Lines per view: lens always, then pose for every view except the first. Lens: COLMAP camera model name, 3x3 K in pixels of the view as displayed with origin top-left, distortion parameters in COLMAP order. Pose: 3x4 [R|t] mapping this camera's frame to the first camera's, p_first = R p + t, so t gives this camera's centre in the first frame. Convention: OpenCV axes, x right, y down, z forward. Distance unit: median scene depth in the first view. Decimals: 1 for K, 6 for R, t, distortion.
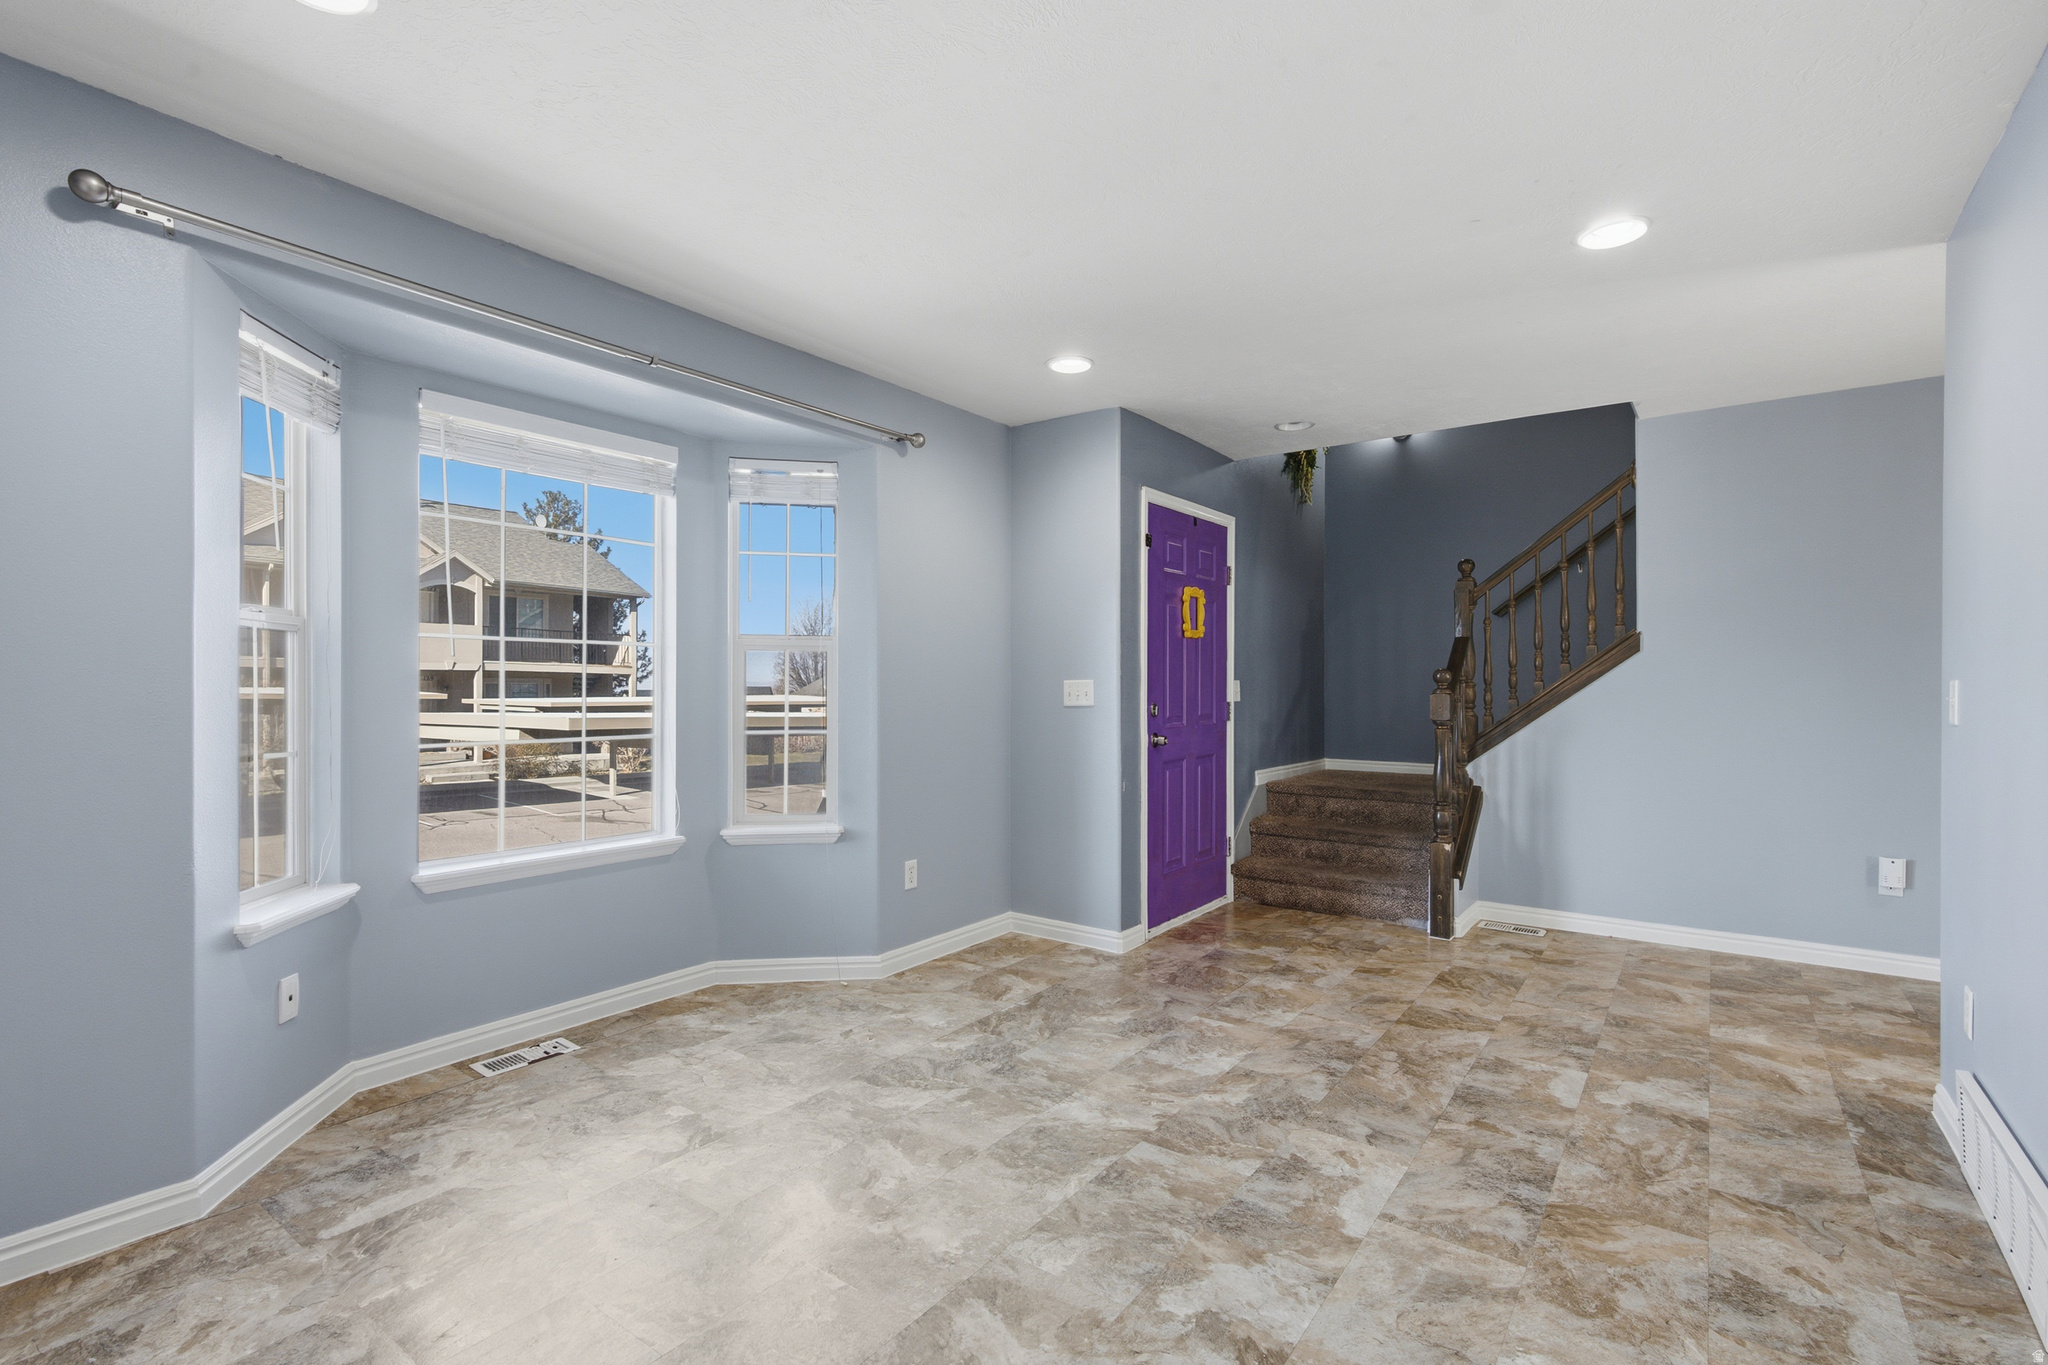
lens RADIAL K [[936.8, 0, 1019.7], [0, 936.8, 674.8], [0, 0, 1]] dist [0.002337, 0.001741]
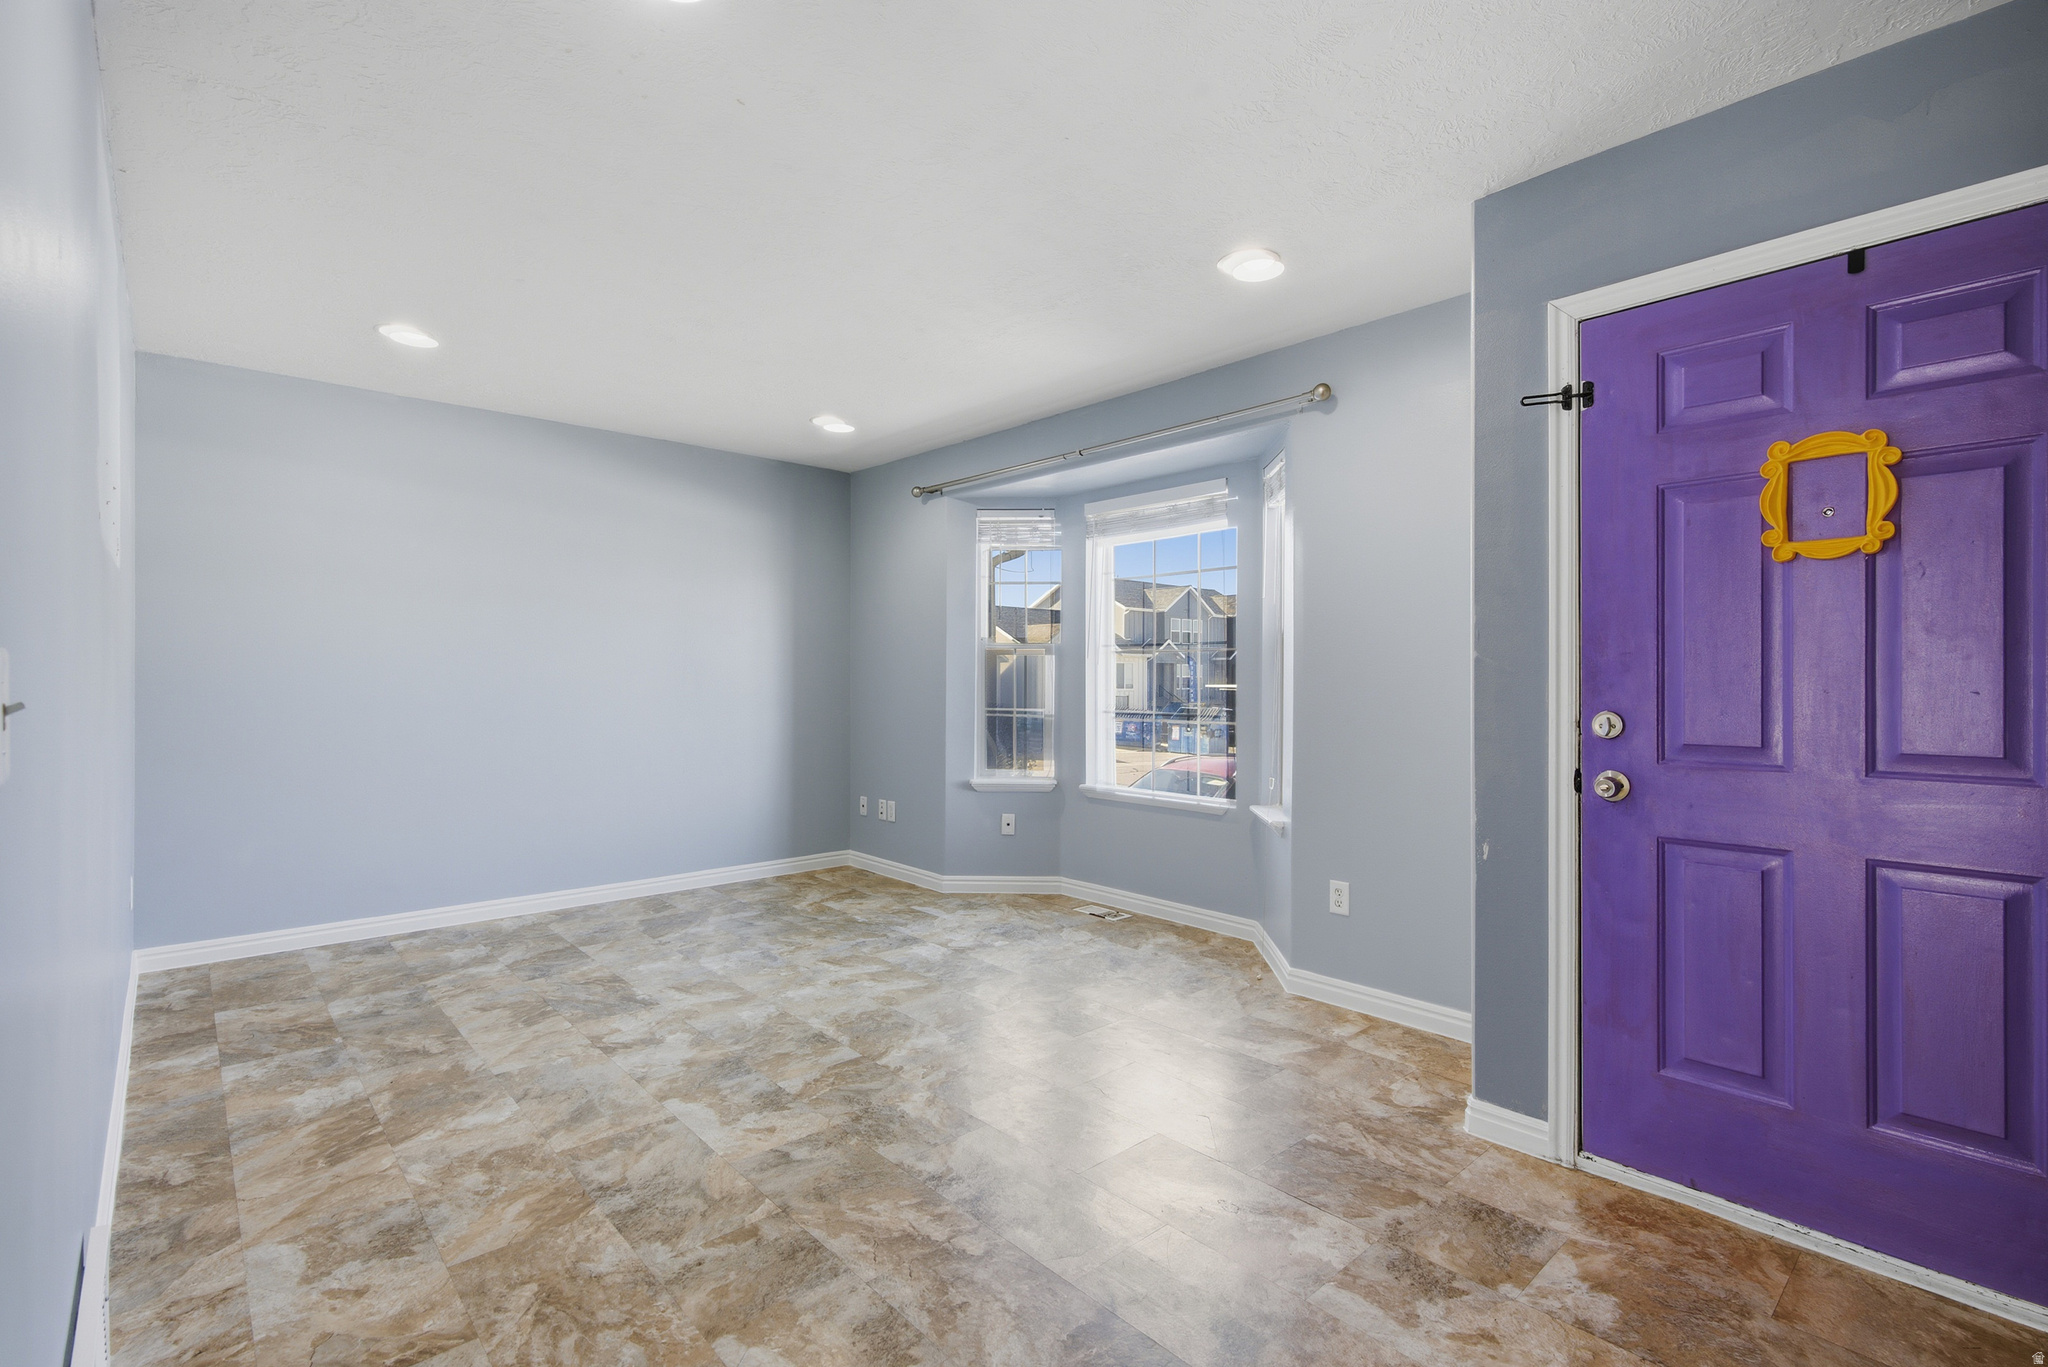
lens RADIAL K [[936.8, 0, 1019.7], [0, 936.8, 675.8], [0, 0, 1]] dist [0.002337, 0.001741]
pose [[-0.198099, -0.001165, -0.980181, 1.033812], [0.007702, 0.999967, -0.002745, 0.014955], [0.980152, -0.008093, -0.198083, 1.176851]]
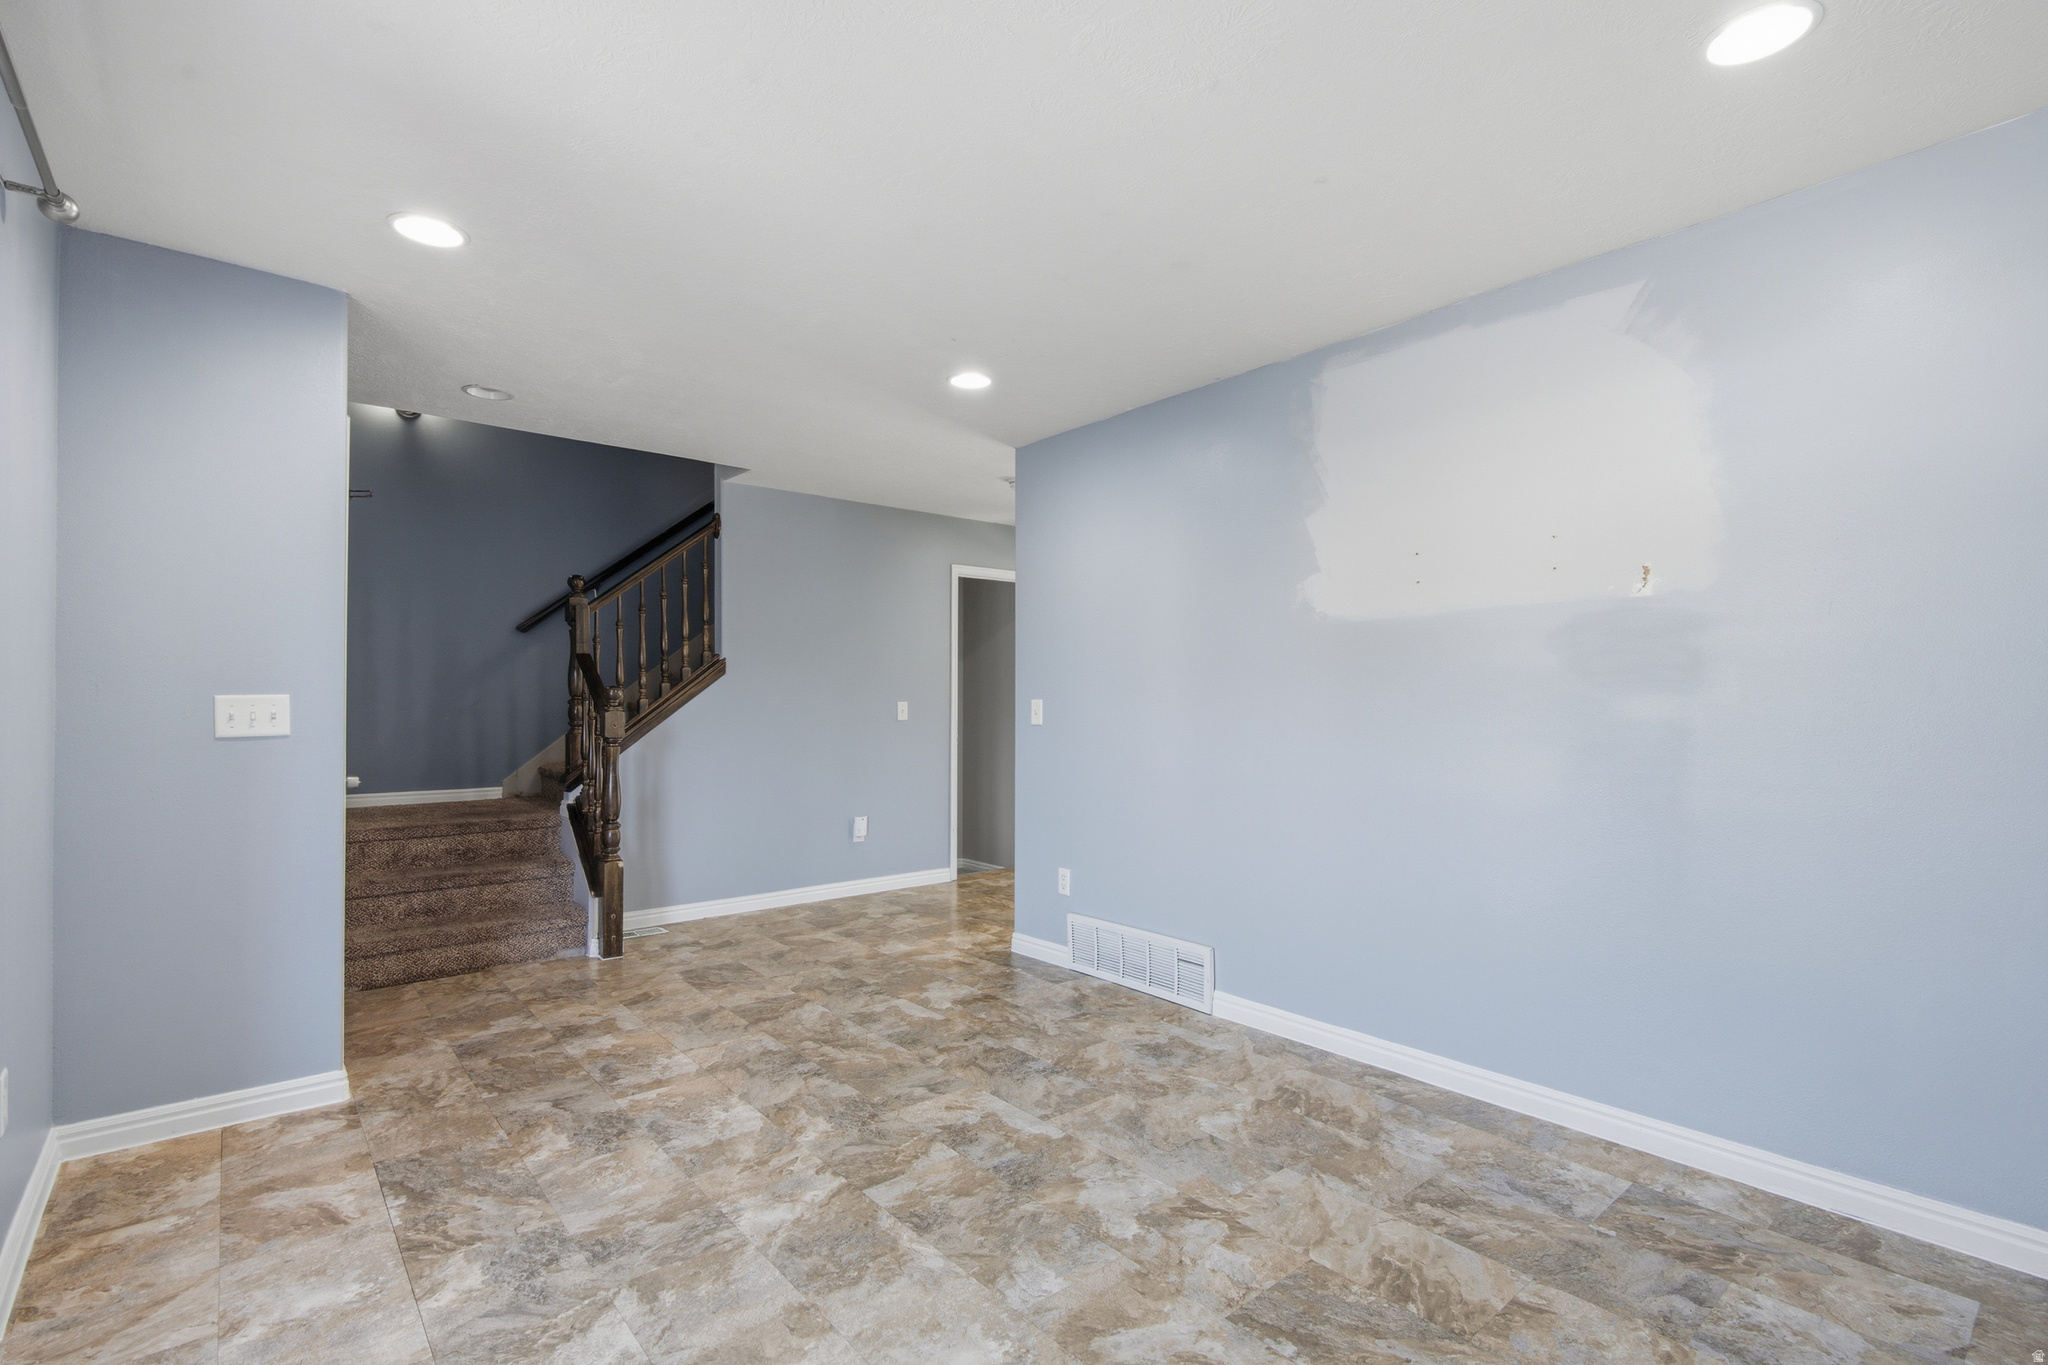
lens RADIAL K [[936.8, 0, 1019.7], [0, 936.8, 674.8], [0, 0, 1]] dist [0.002337, 0.001741]
pose [[0.236501, 0.027554, 0.971240, -0.619089], [-0.011449, 0.999607, -0.025571, 0.003534], [-0.971564, -0.005072, 0.236724, 0.514507]]
